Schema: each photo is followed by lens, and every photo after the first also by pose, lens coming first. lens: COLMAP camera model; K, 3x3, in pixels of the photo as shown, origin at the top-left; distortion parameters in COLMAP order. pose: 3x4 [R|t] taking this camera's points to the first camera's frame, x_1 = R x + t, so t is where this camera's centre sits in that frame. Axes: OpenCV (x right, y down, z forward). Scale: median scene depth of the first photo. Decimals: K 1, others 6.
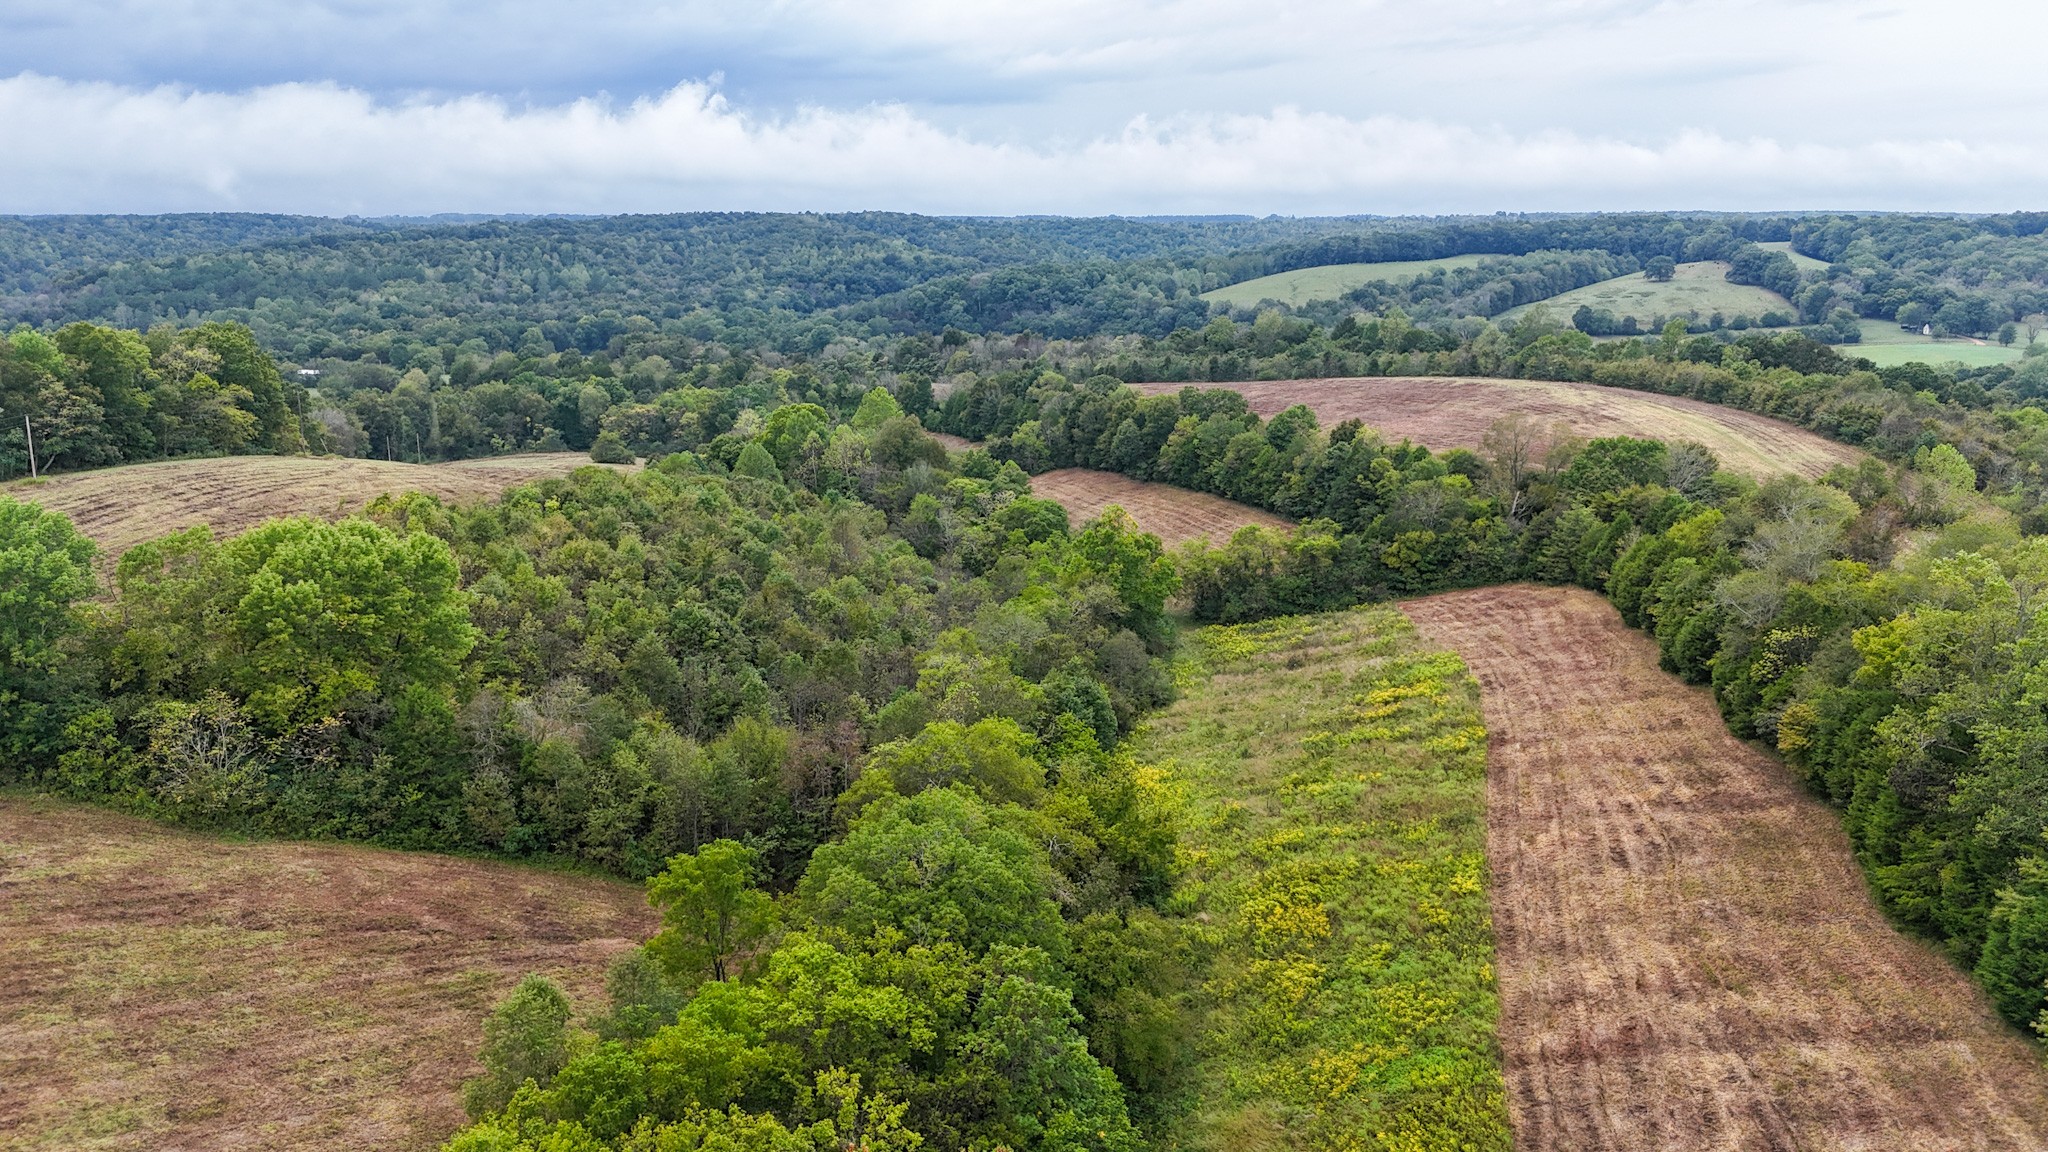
lens RADIAL K [[1491.1, 0, 1025.8], [0, 1491.1, 590.2], [0, 0, 1]] dist [0.079692, -0.079417]
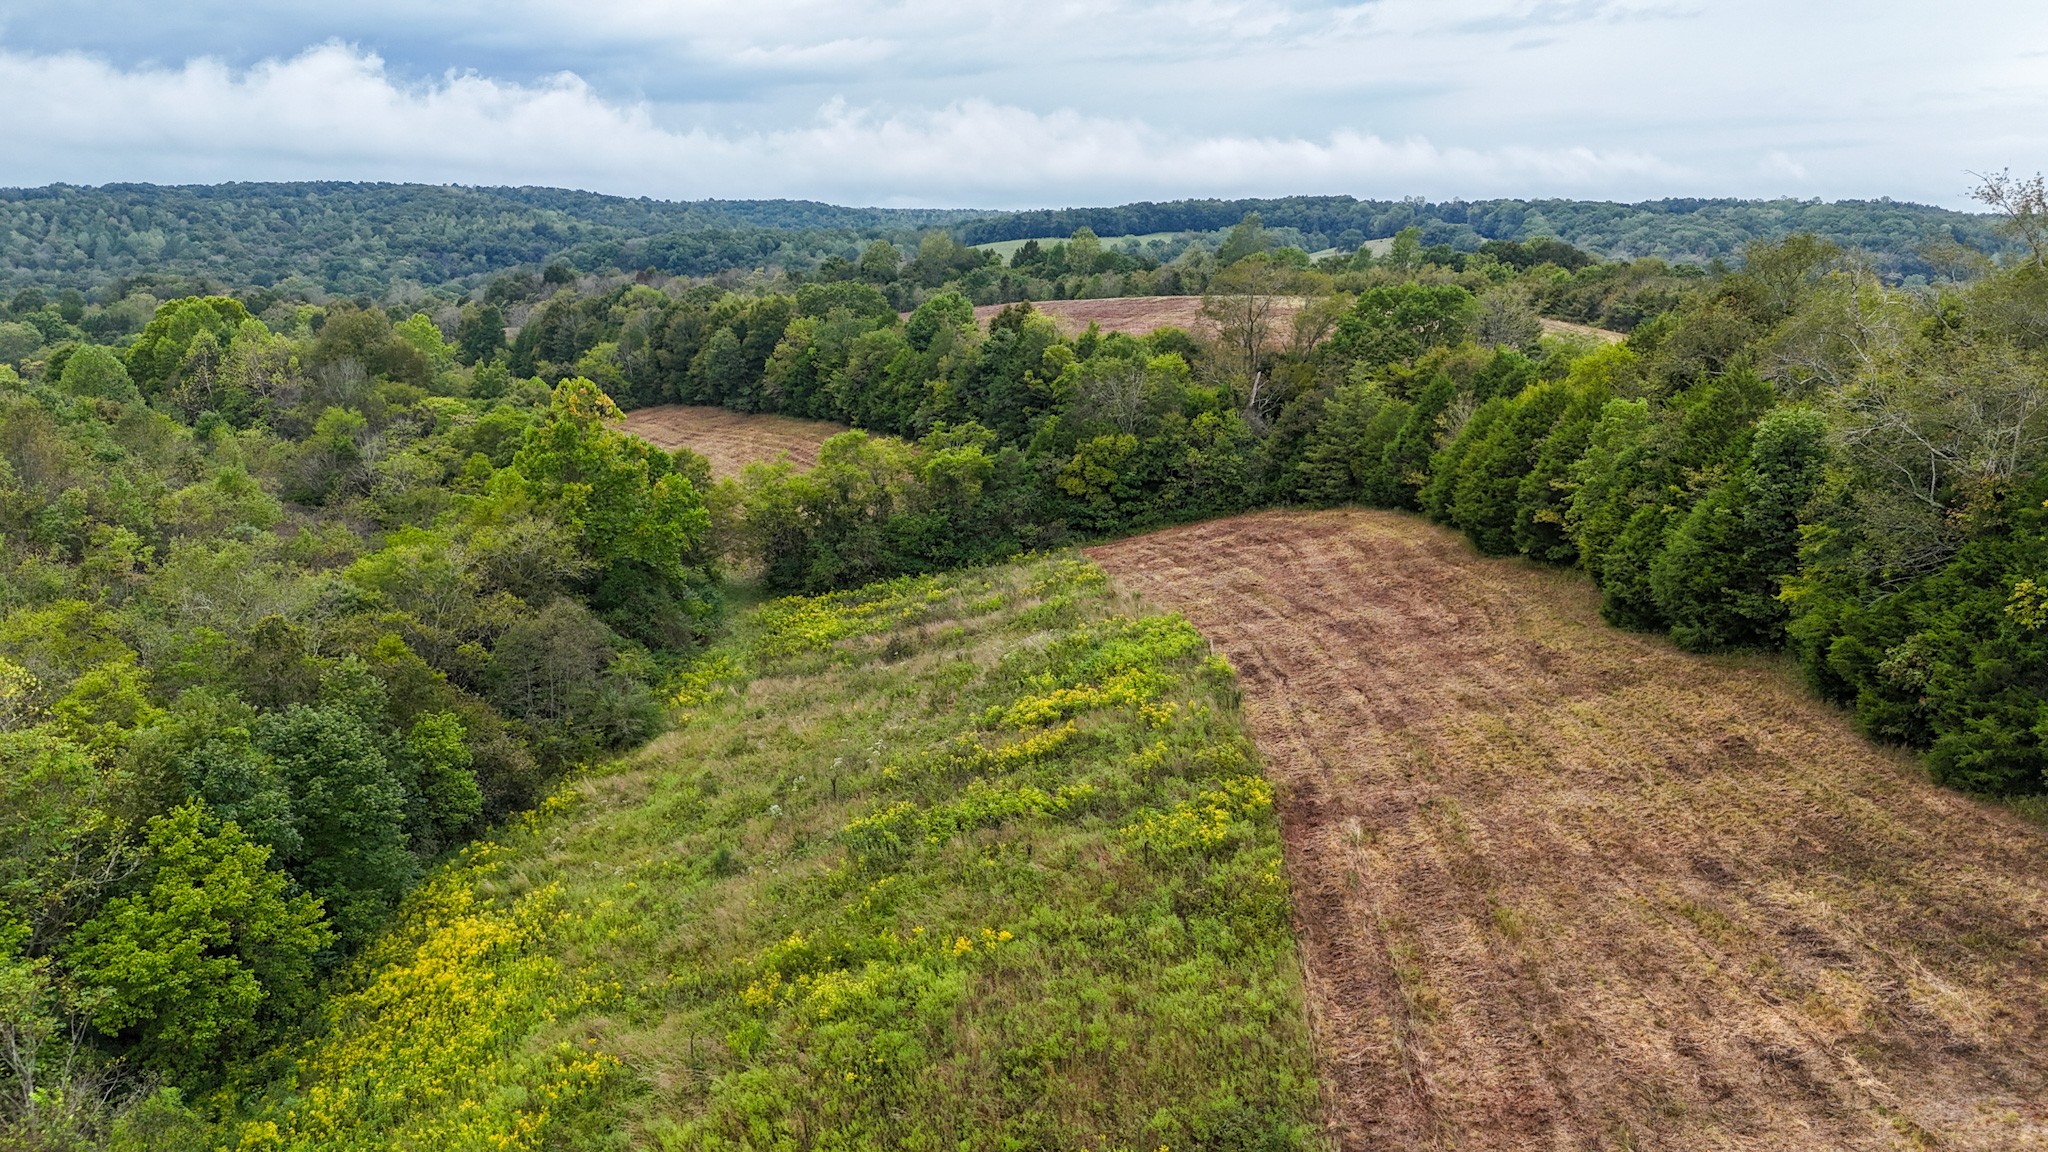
lens RADIAL K [[1491.1, 0, 1022.1], [0, 1491.1, 580.2], [0, 0, 1]] dist [0.079692, -0.079417]
pose [[0.982230, -0.033252, 0.184713, 0.064557], [0.035056, 0.999364, -0.006509, 0.014598], [-0.184379, 0.012869, 0.982771, 0.236281]]
